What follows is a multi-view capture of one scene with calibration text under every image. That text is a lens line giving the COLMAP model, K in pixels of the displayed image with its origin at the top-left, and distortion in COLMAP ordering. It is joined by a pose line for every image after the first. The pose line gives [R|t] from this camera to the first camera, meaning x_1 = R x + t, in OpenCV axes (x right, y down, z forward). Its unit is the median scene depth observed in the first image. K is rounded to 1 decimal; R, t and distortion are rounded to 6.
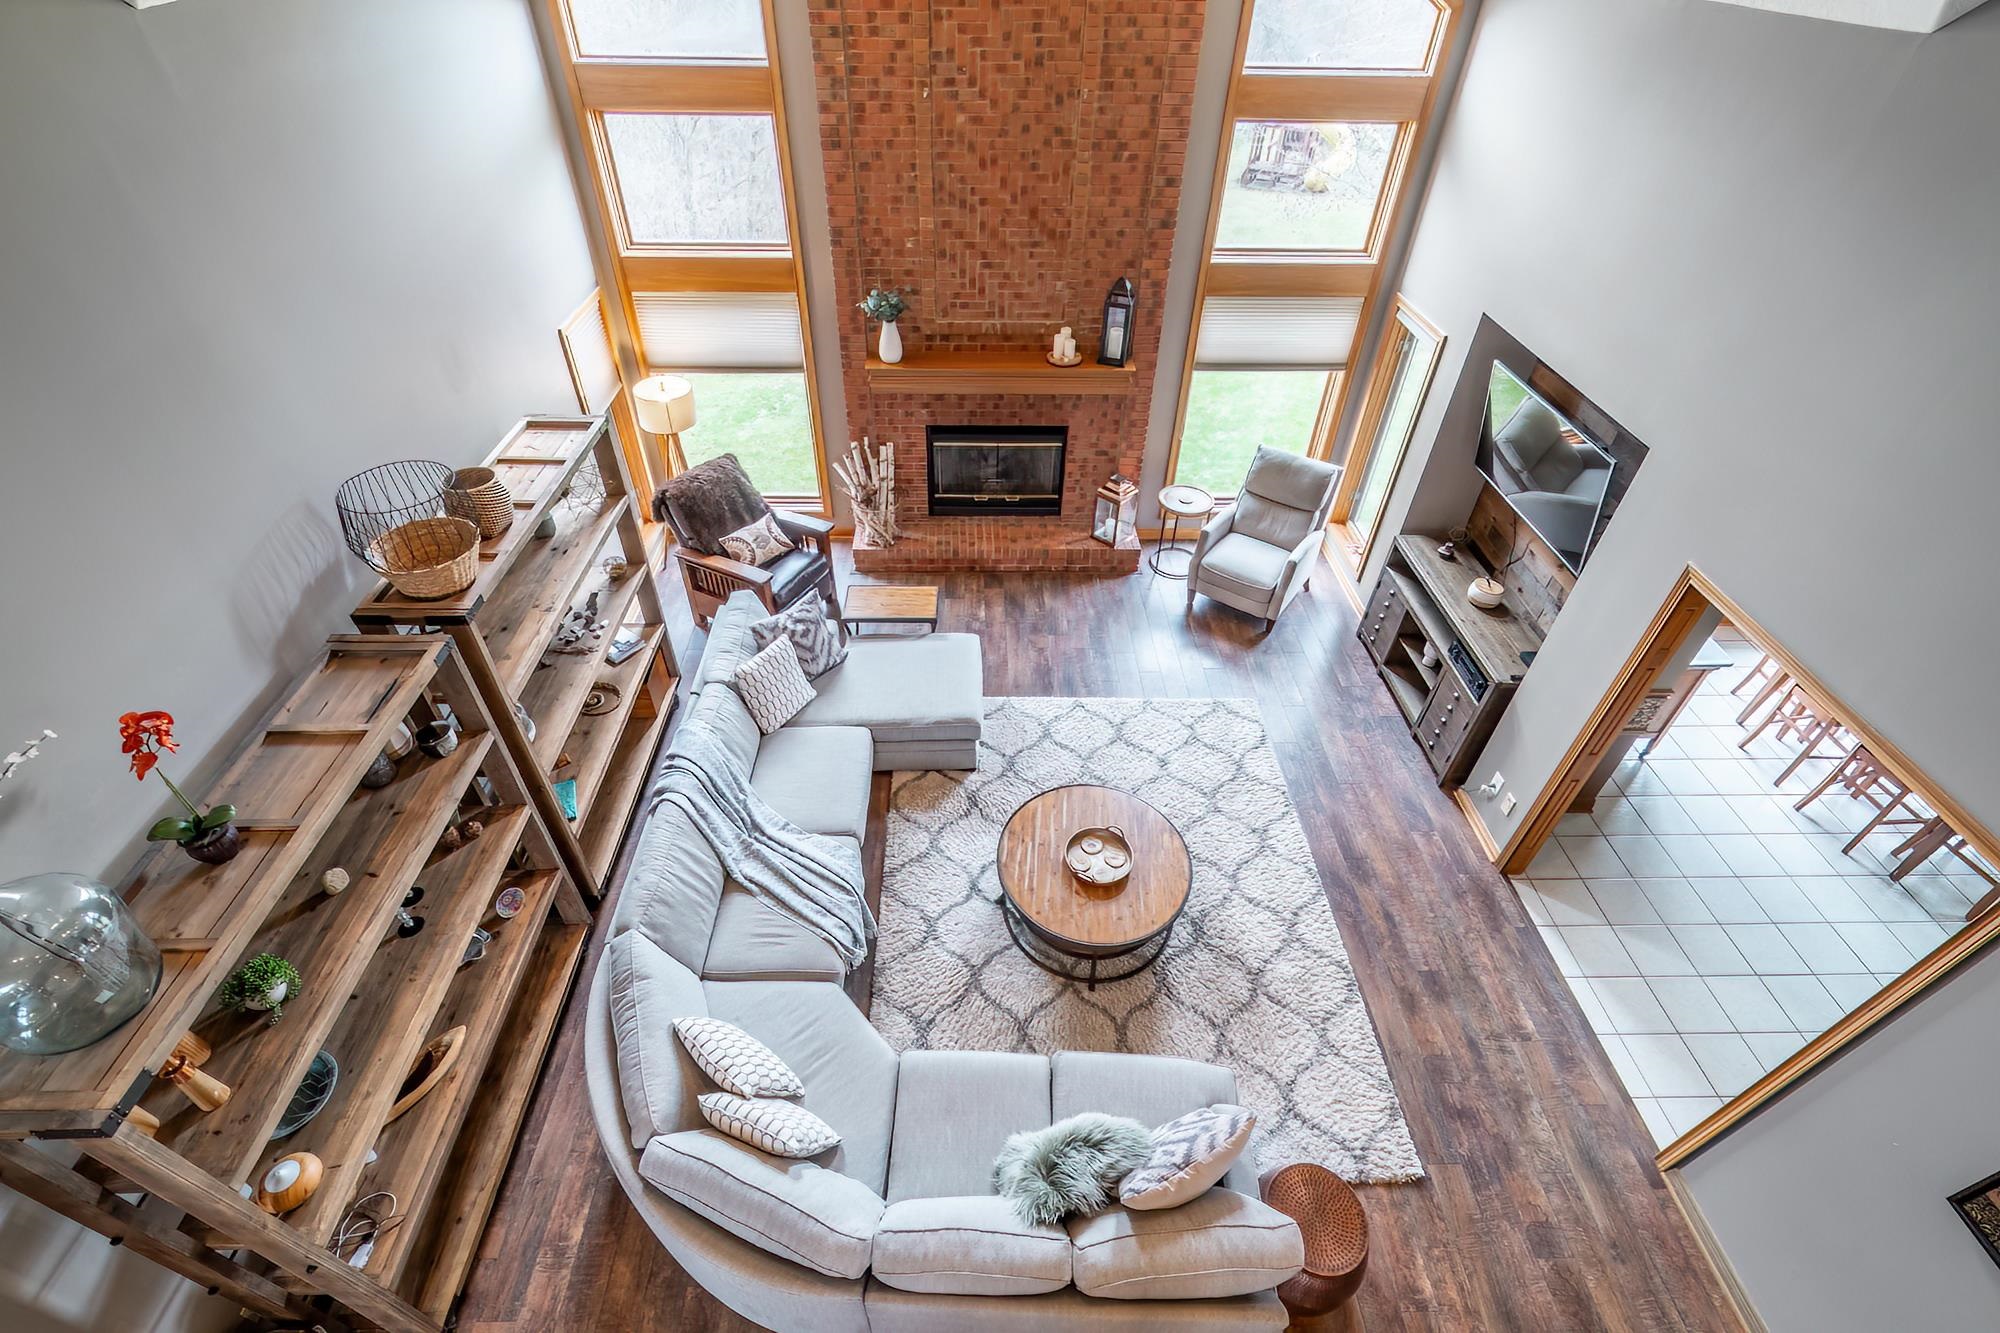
lens RADIAL K [[886.8, 0, 1005.5], [0, 886.8, 647.6], [0, 0, 1]] dist [0.000374, -0.000580]
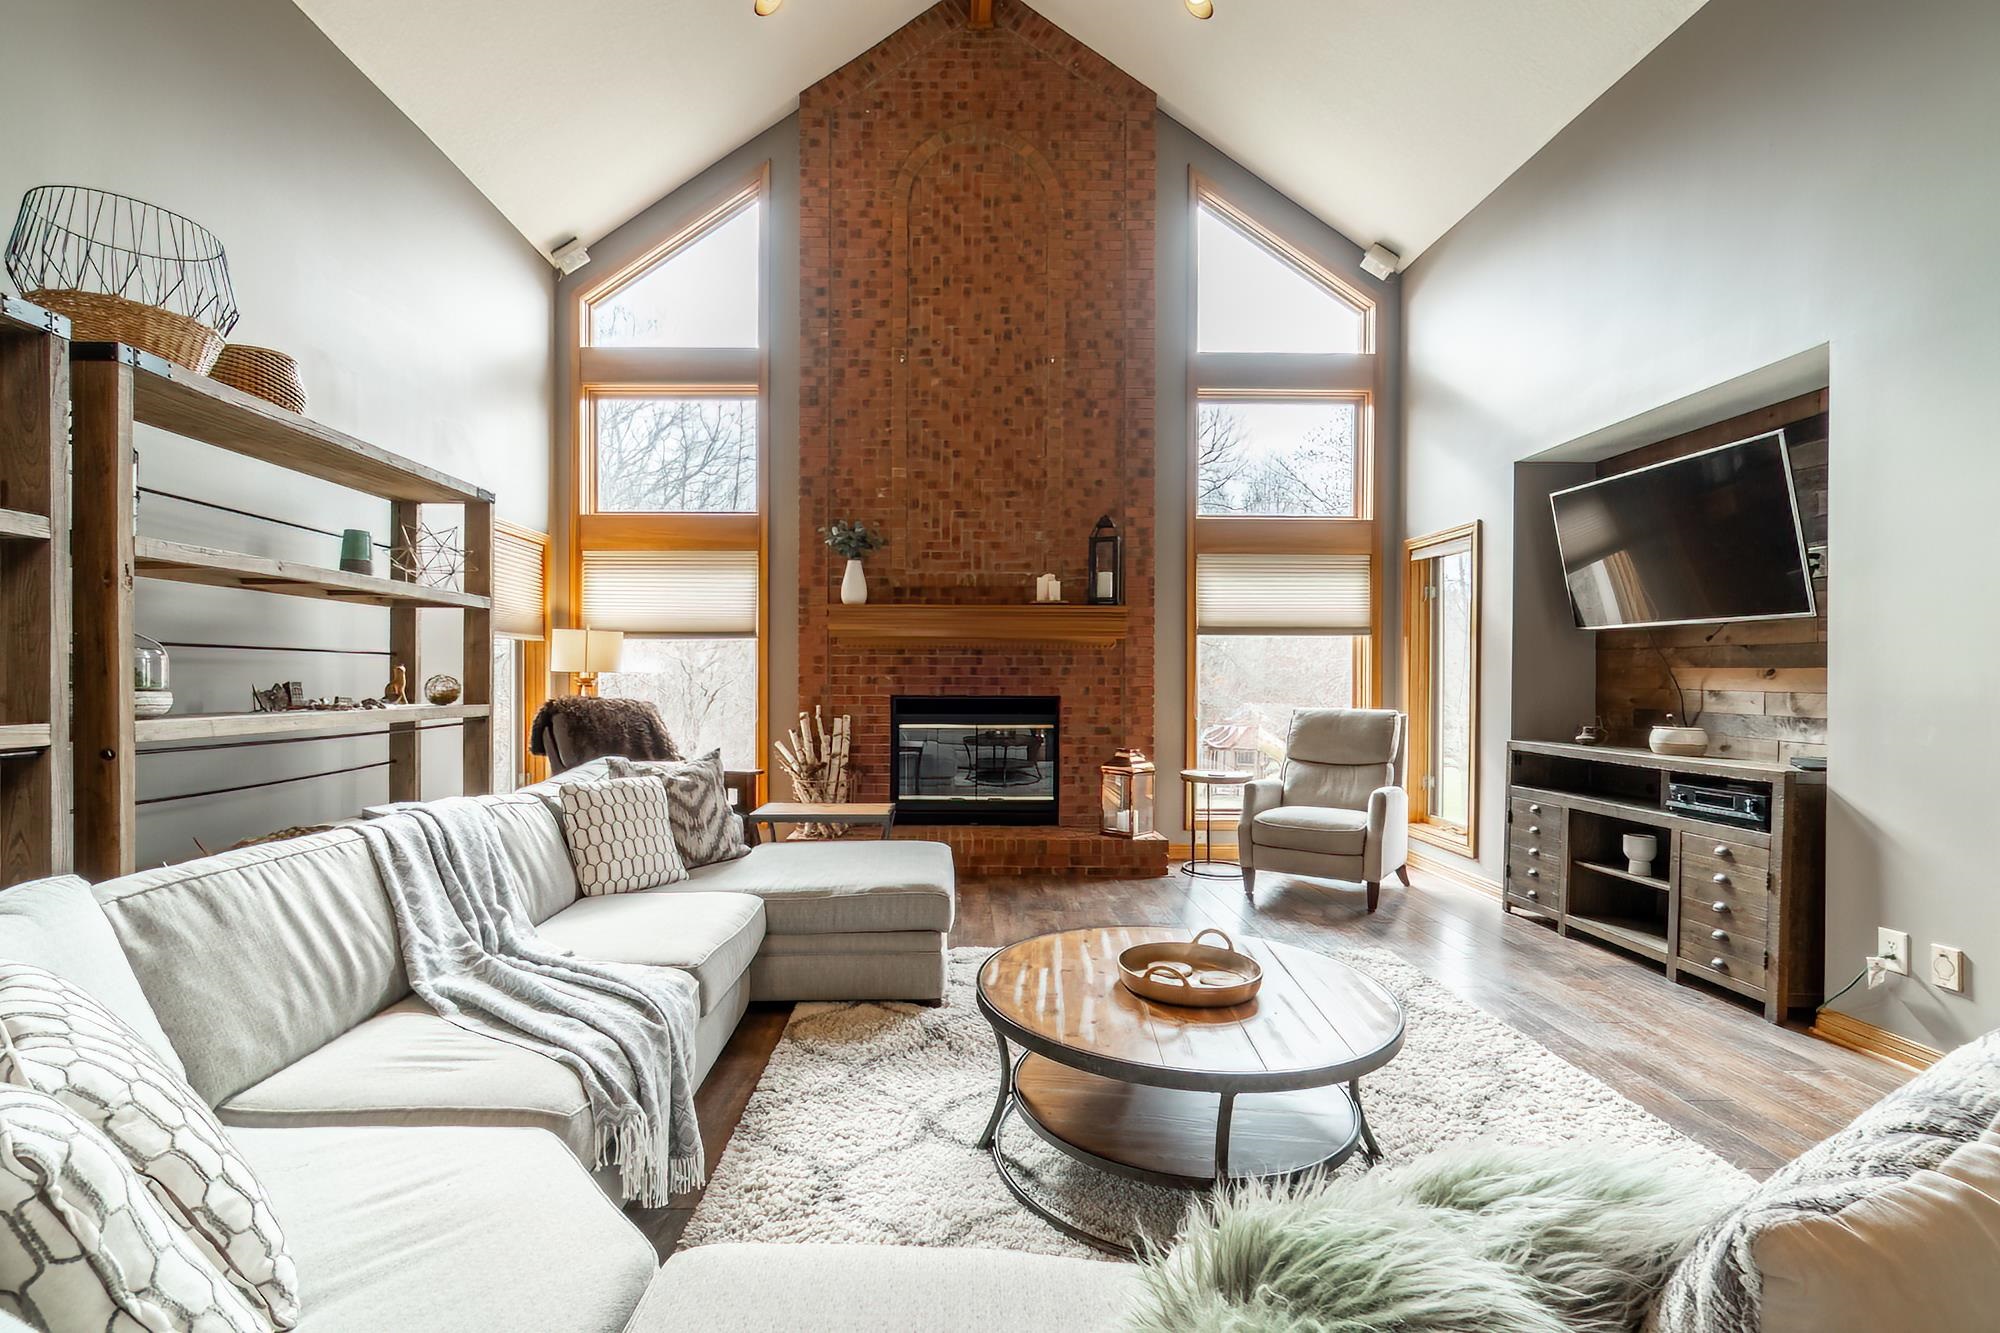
lens RADIAL K [[886.8, 0, 971.4], [0, 886.8, 658.0], [0, 0, 1]] dist [0.000374, -0.000580]
pose [[0.999643, -0.023324, -0.013023, -0.001491], [0.009389, 0.763176, -0.646122, 0.316228], [0.025009, 0.645769, 0.763123, 0.394517]]
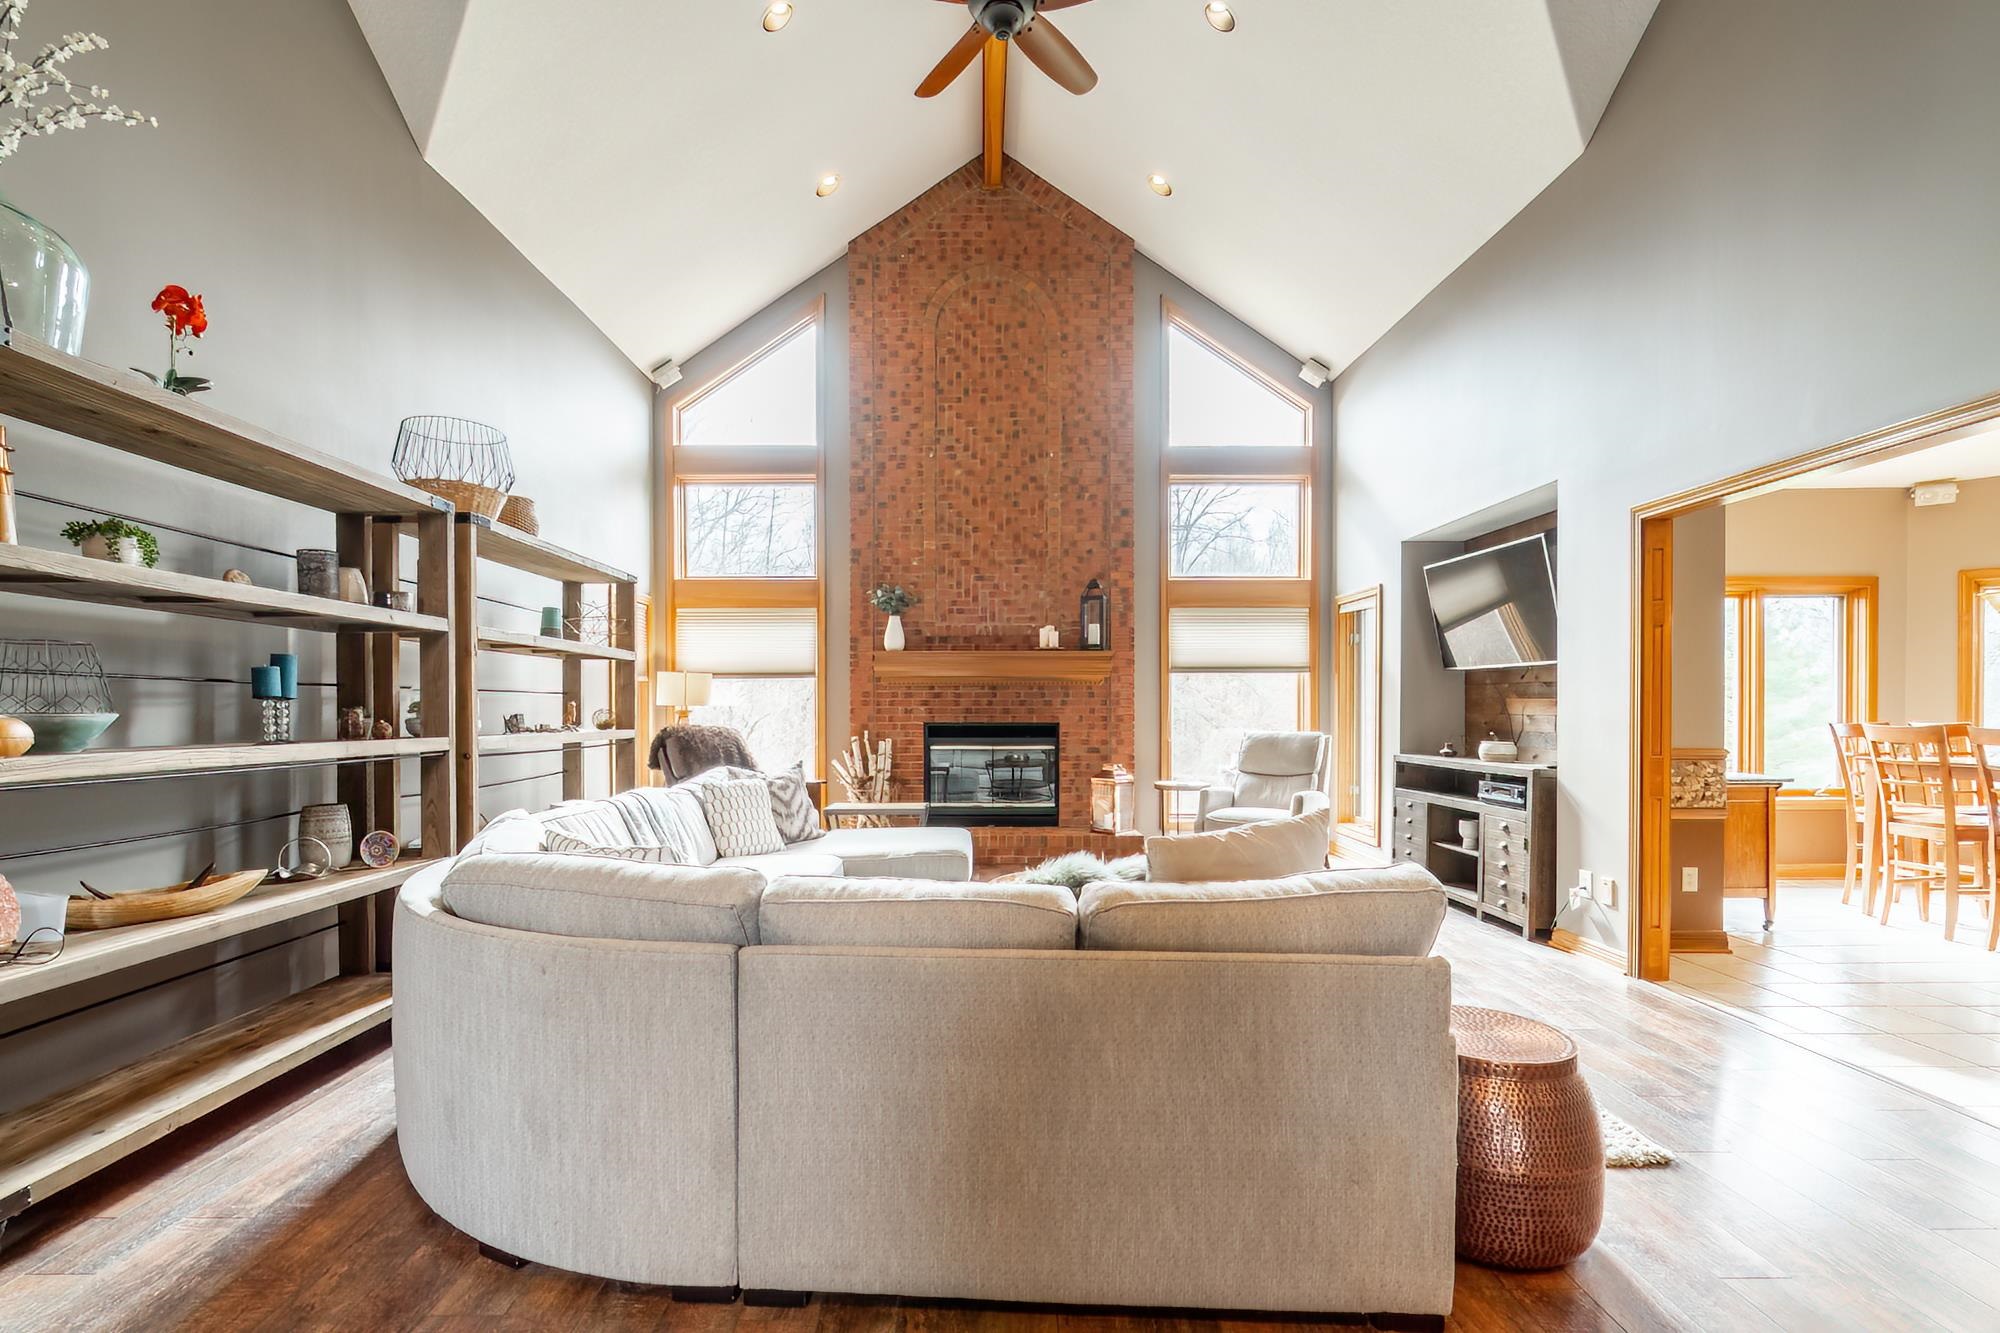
lens RADIAL K [[886.8, 0, 998.5], [0, 886.8, 686.8], [0, 0, 1]] dist [0.000374, -0.000580]
pose [[0.999516, -0.028494, -0.012463, 0.016043], [0.013623, 0.761382, -0.648161, 0.474567], [0.027958, 0.647677, 0.761402, 0.200285]]
